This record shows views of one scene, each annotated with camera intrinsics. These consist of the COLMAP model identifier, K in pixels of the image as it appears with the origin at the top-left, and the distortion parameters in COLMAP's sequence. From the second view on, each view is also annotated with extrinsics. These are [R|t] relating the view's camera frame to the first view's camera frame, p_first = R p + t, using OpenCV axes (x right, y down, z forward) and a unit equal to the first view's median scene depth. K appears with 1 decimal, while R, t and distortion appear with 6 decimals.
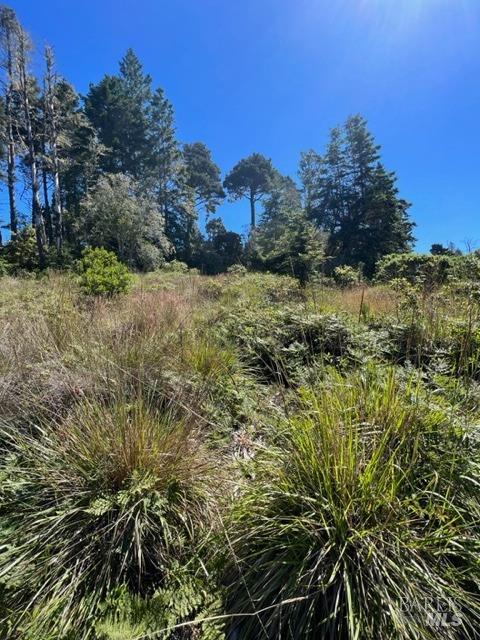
lens RADIAL K [[255.0, 0, 244.8], [0, 255.0, 320.3], [0, 0, 1]] dist [-0.002377, 0.000673]
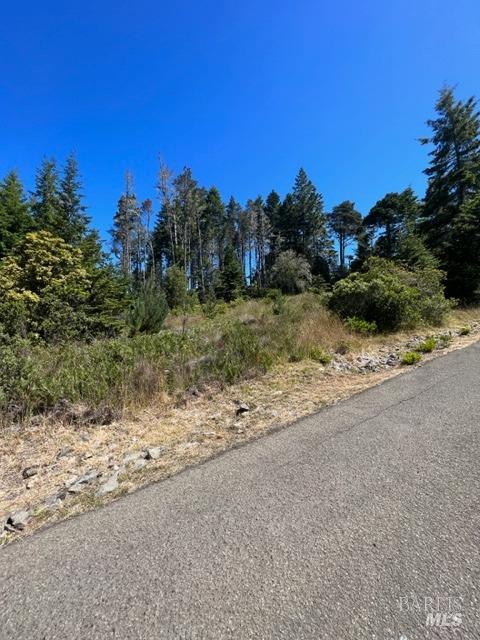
lens RADIAL K [[255.0, 0, 239.7], [0, 255.0, 320.5], [0, 0, 1]] dist [-0.002377, 0.000673]
pose [[0.719393, 0.010091, -0.694530, 0.684365], [-0.024046, 0.999657, -0.010382, 0.057680], [0.694187, 0.024170, 0.719389, -0.787480]]
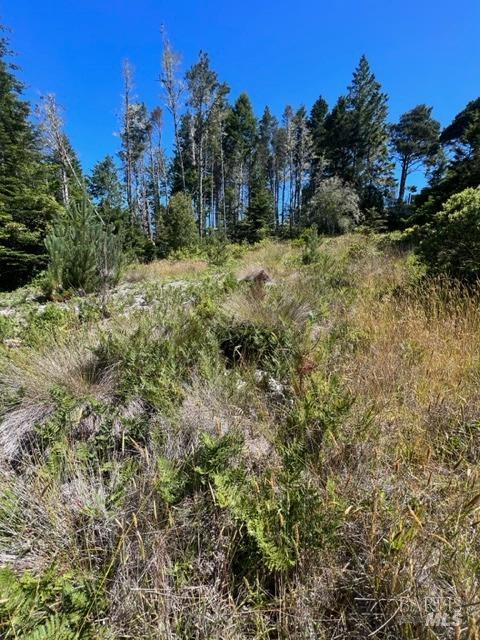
lens RADIAL K [[255.0, 0, 239.5], [0, 255.0, 320.0], [0, 0, 1]] dist [-0.002377, 0.000673]
pose [[0.627284, 0.197833, -0.753244, 0.562118], [-0.055766, 0.976125, 0.209931, 0.040126], [0.776791, -0.089681, 0.623340, -0.605063]]
